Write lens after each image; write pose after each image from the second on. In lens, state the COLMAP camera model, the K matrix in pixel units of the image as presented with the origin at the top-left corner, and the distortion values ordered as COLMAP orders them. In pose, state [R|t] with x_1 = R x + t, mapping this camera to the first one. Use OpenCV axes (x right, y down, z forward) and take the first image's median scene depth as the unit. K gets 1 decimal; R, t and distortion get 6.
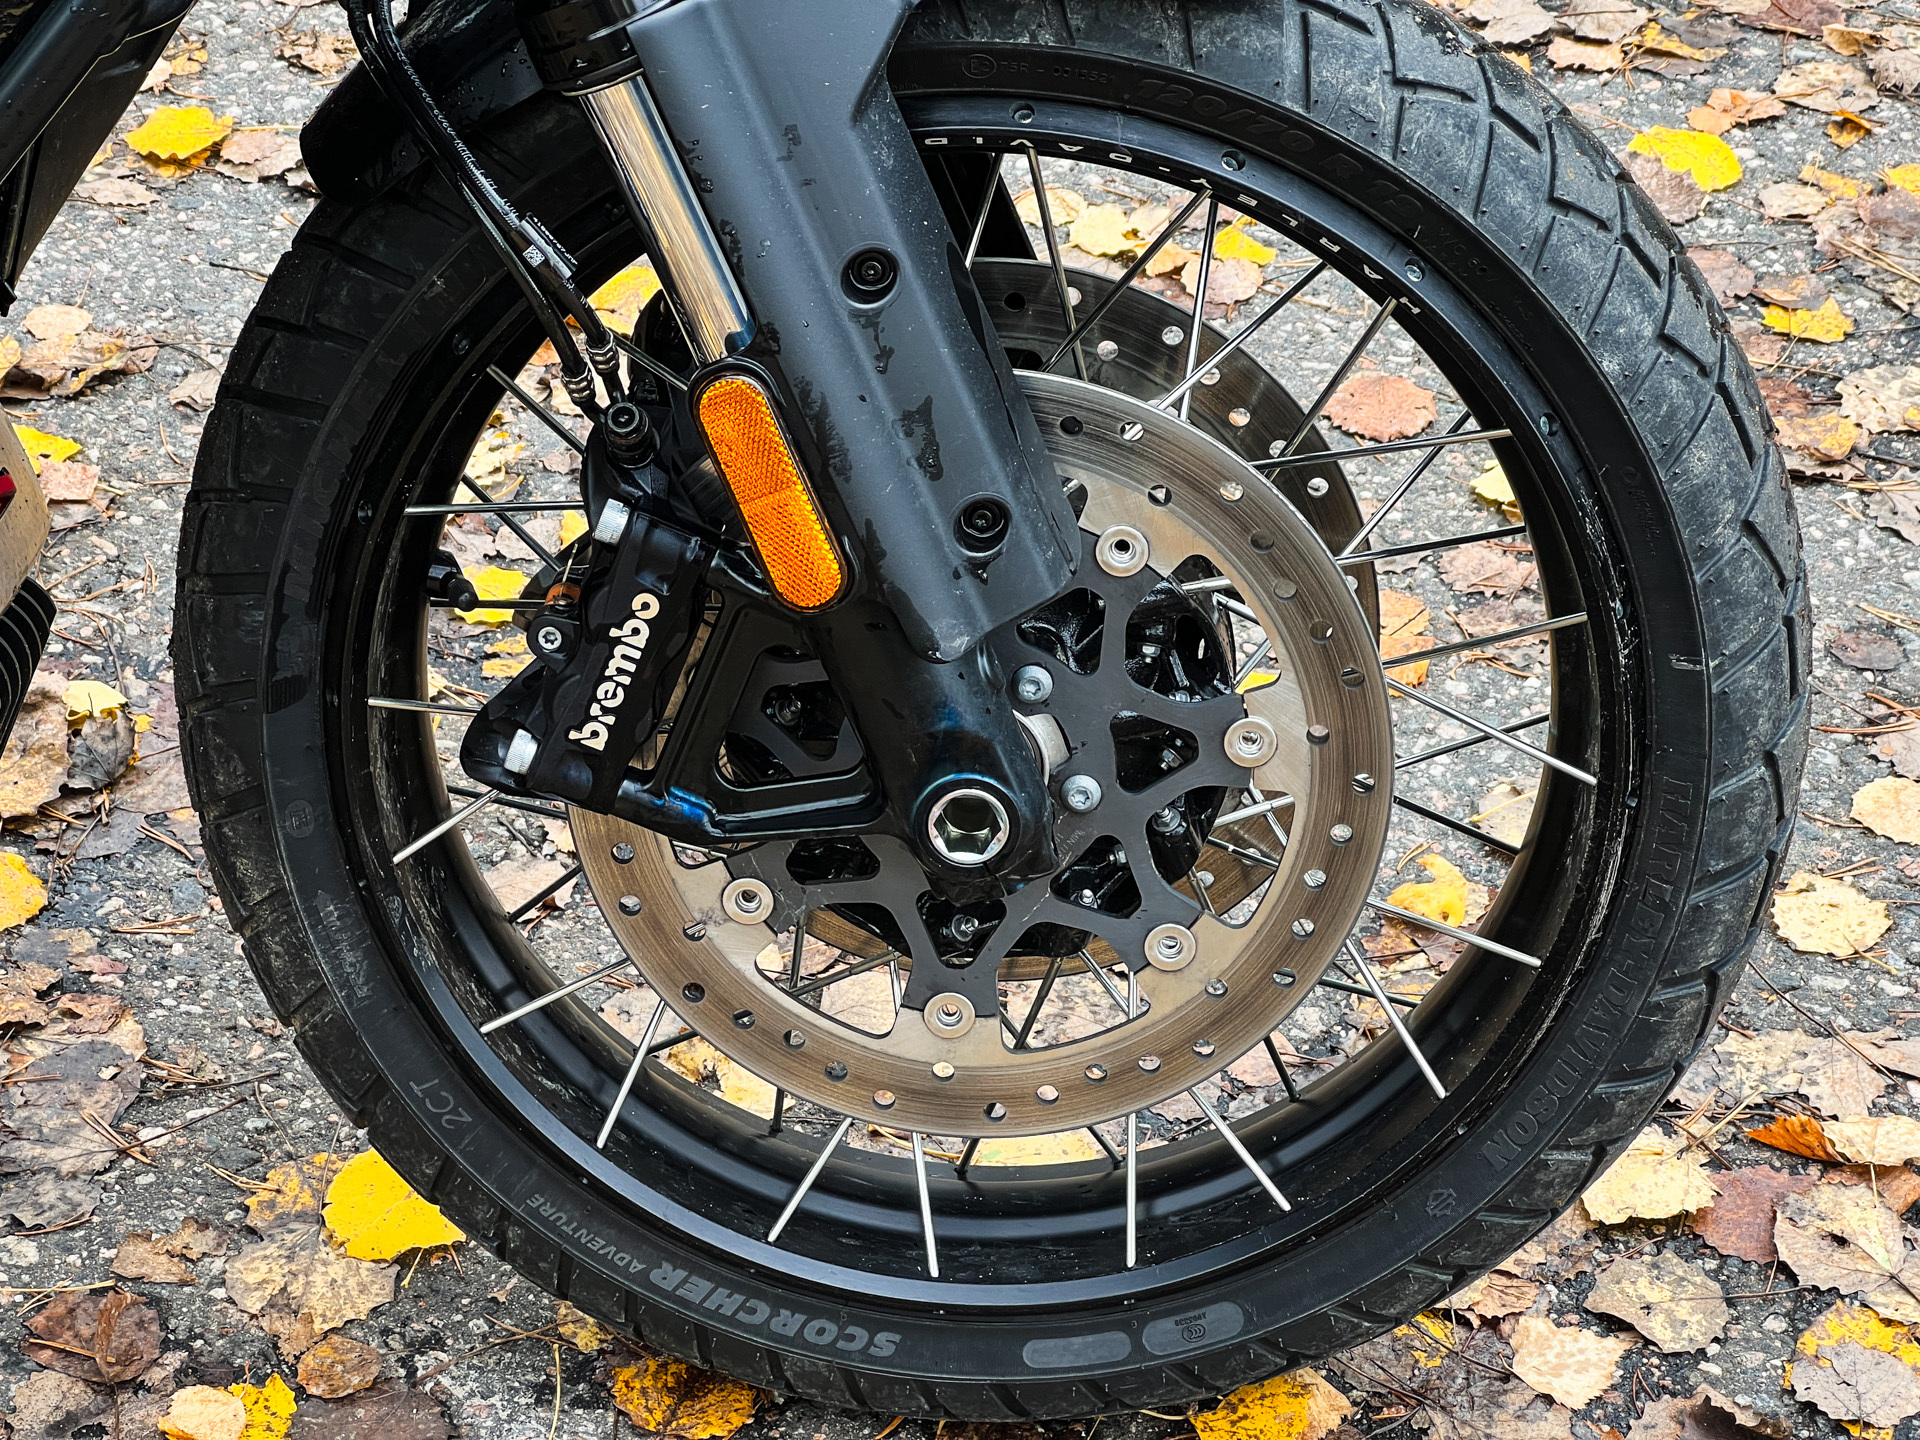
lens RADIAL K [[4316.3, 0, 957.0], [0, 4316.3, 721.1], [0, 0, 1]] dist [0.100794, 0.000000]
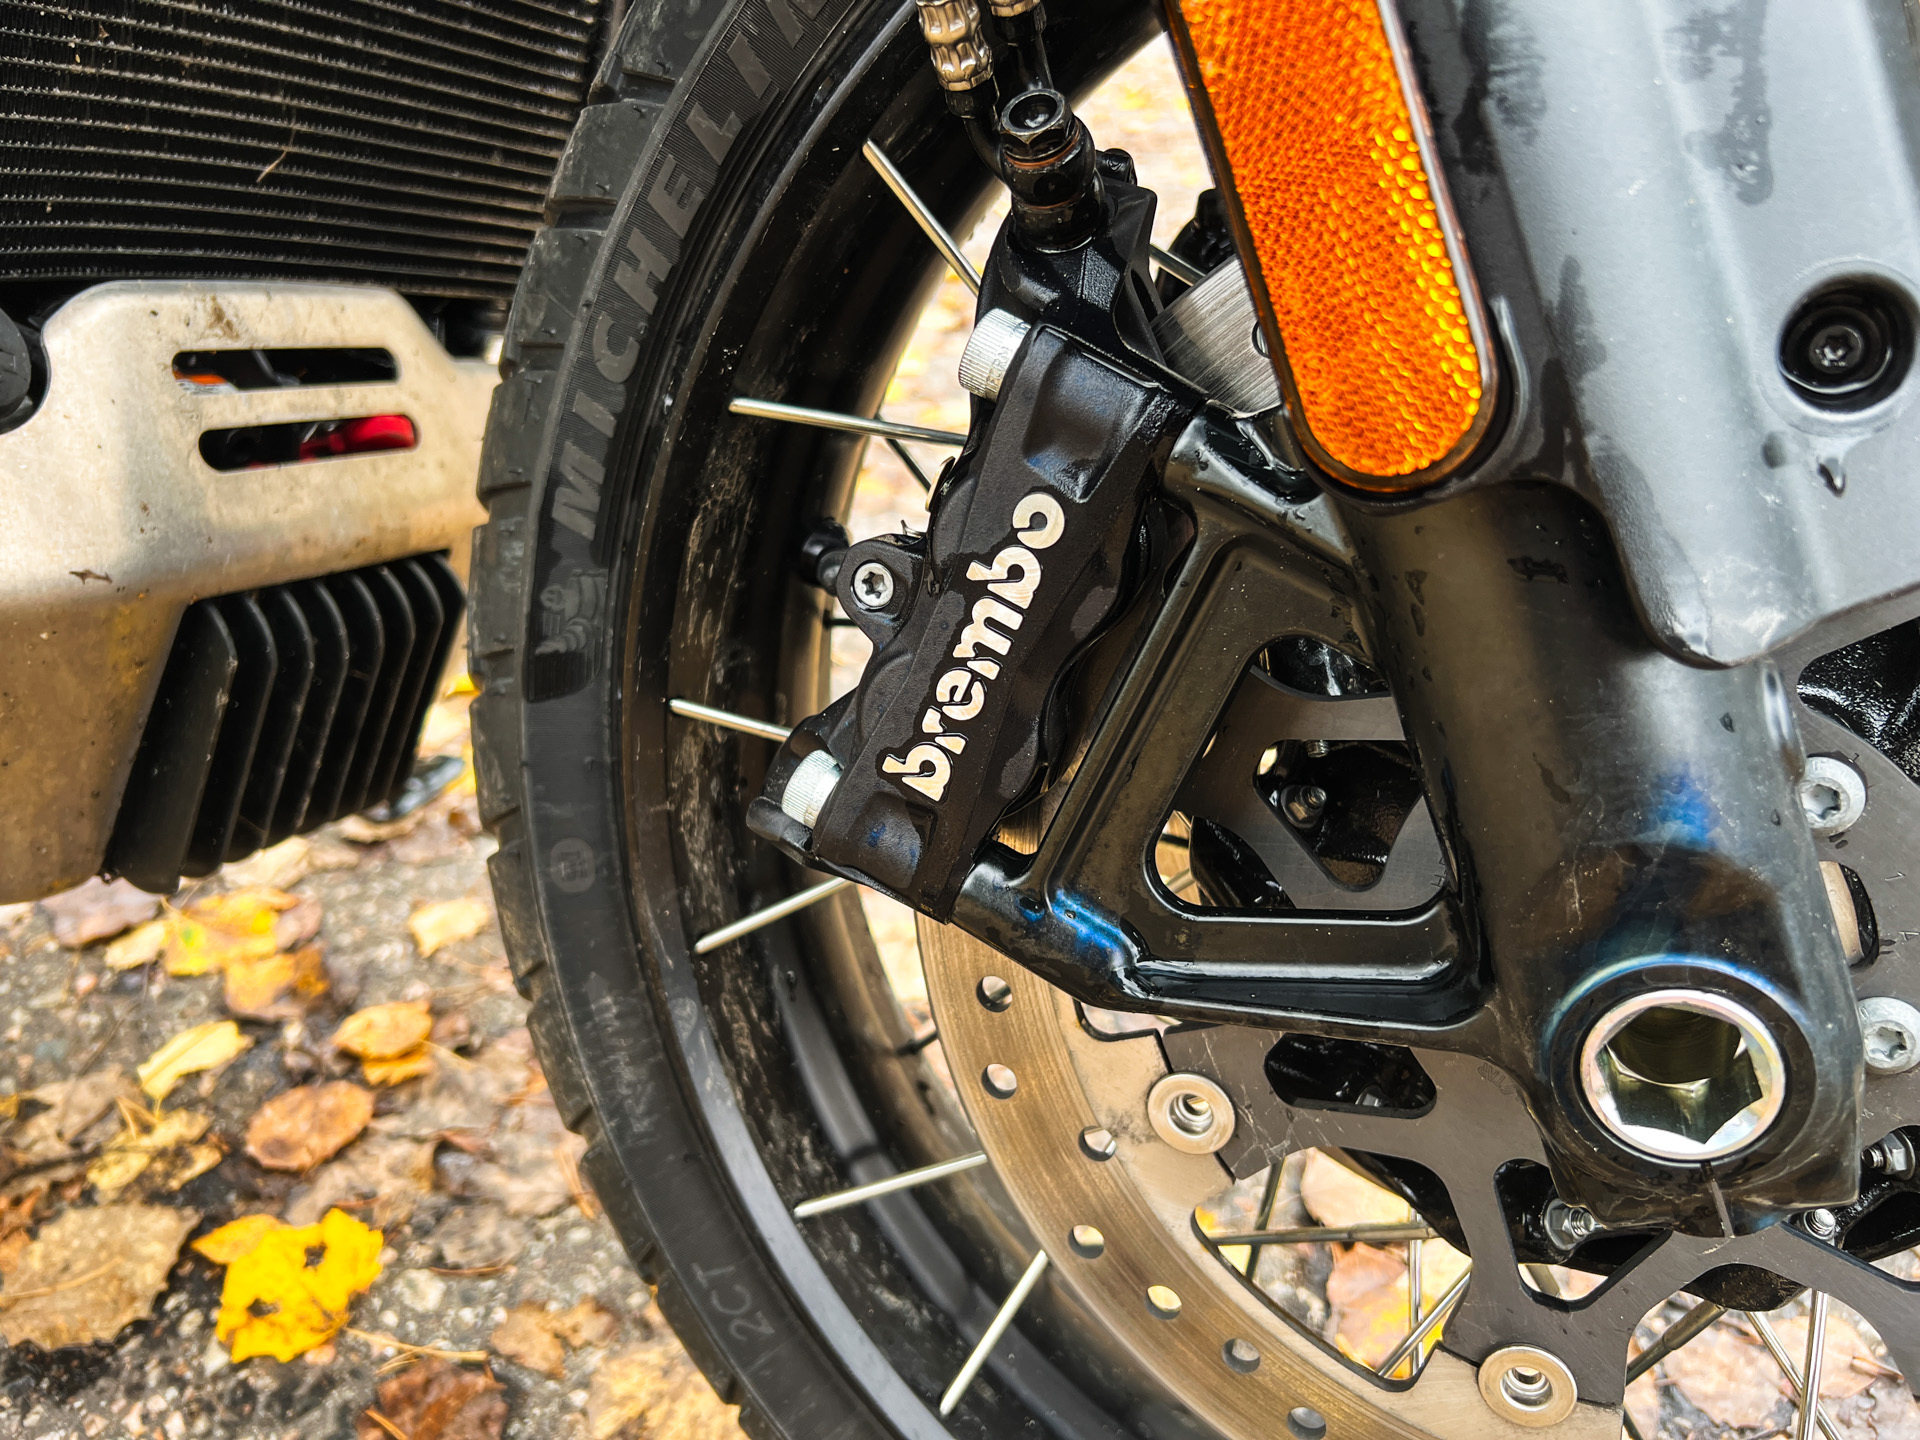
lens RADIAL K [[1477.0, 0, 917.1], [0, 1477.0, 745.0], [0, 0, 1]] dist [0.012089, -0.018590]
pose [[0.941392, 0.119606, -0.315397, -0.027324], [-0.153847, 0.984353, -0.085909, 0.016137], [0.300187, 0.129397, 0.945063, 0.825066]]
